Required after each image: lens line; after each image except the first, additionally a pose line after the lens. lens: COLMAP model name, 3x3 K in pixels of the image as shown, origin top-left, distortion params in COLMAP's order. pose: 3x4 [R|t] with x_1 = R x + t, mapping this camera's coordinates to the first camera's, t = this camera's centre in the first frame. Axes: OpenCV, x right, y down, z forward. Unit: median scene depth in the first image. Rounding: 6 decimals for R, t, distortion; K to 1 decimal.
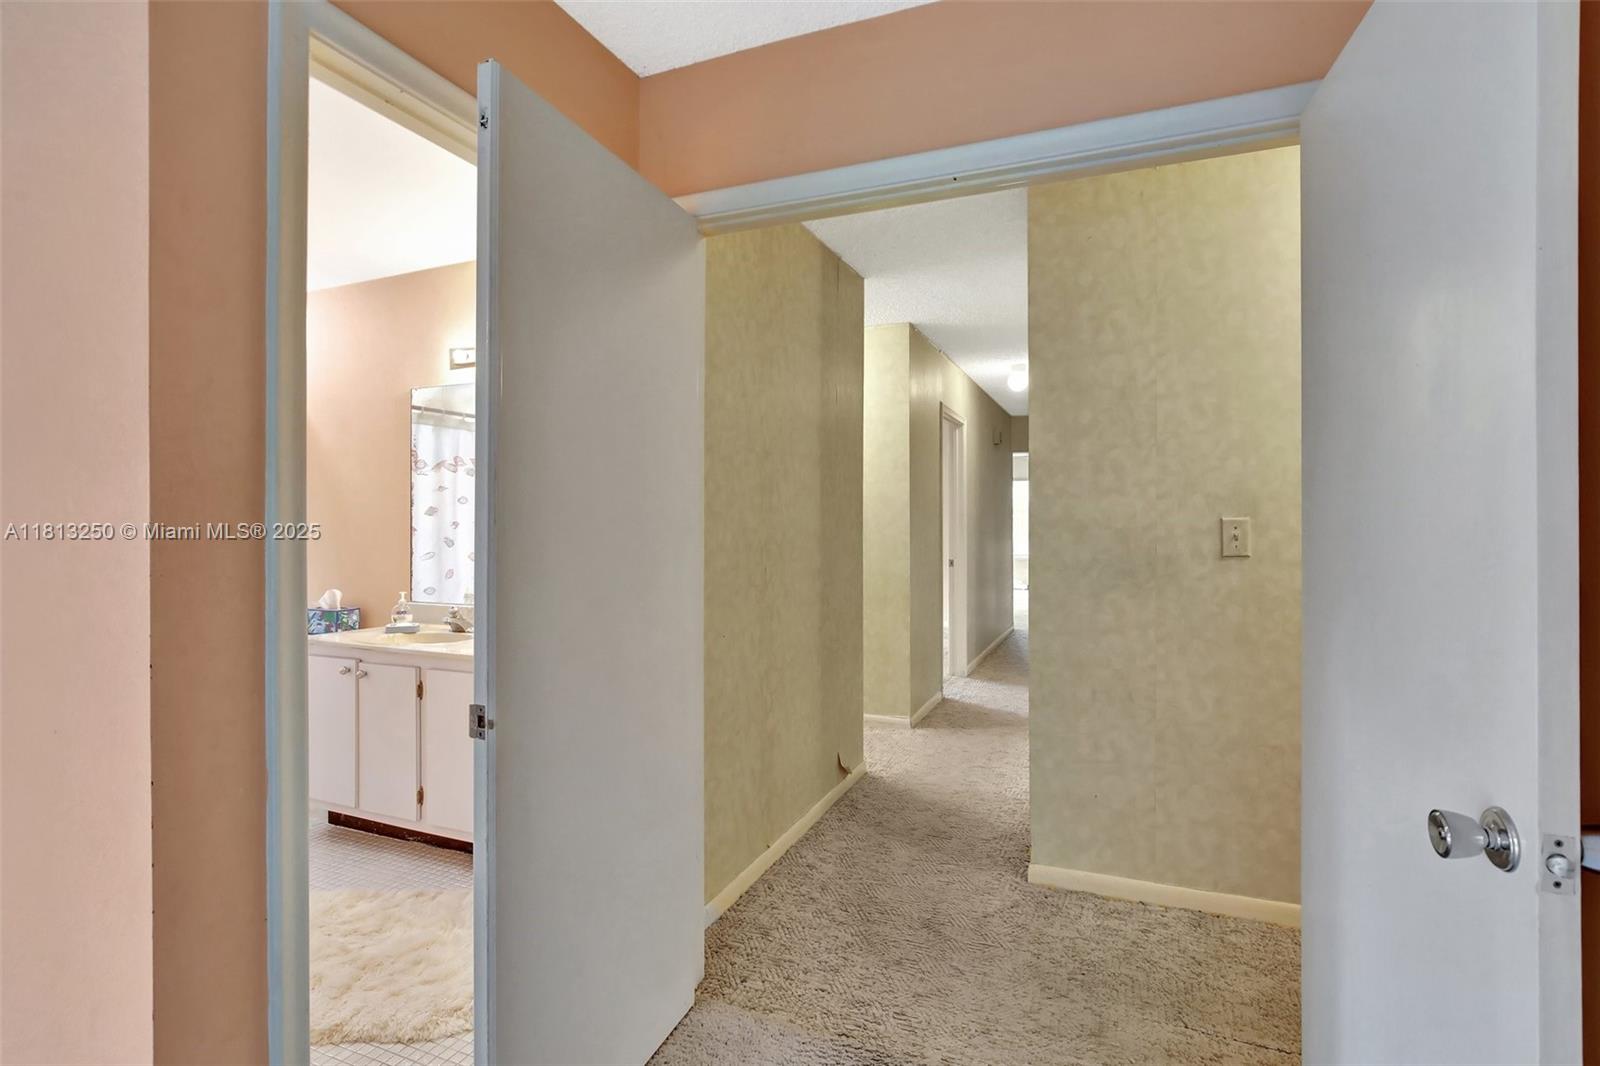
lens RADIAL K [[762.4, 0, 827.6], [0, 762.4, 506.9], [0, 0, 1]] dist [-0.006019, -0.000834]
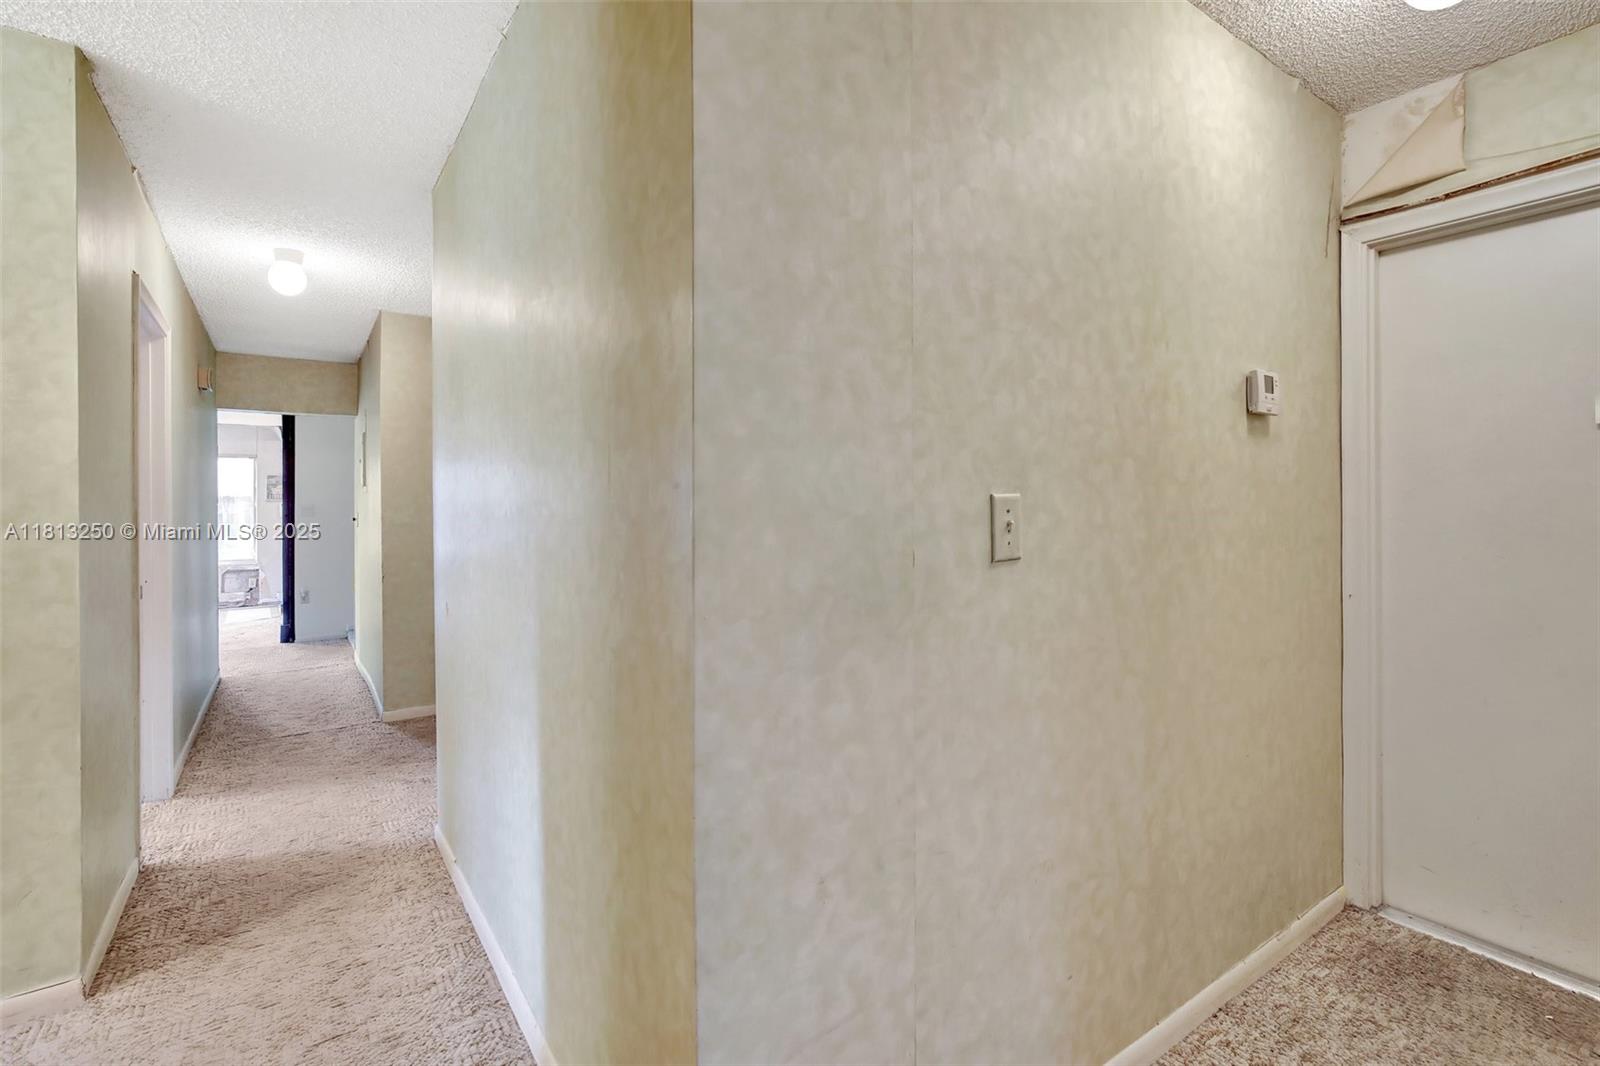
lens RADIAL K [[730.3, 0, 799.9], [0, 730.3, 501.1], [0, 0, 1]] dist [-0.001397, -0.000113]
pose [[0.551029, -0.001050, 0.834485, -0.017258], [-0.002914, 0.999991, 0.003182, 0.017780], [-0.834481, -0.004185, 0.551021, 0.787491]]
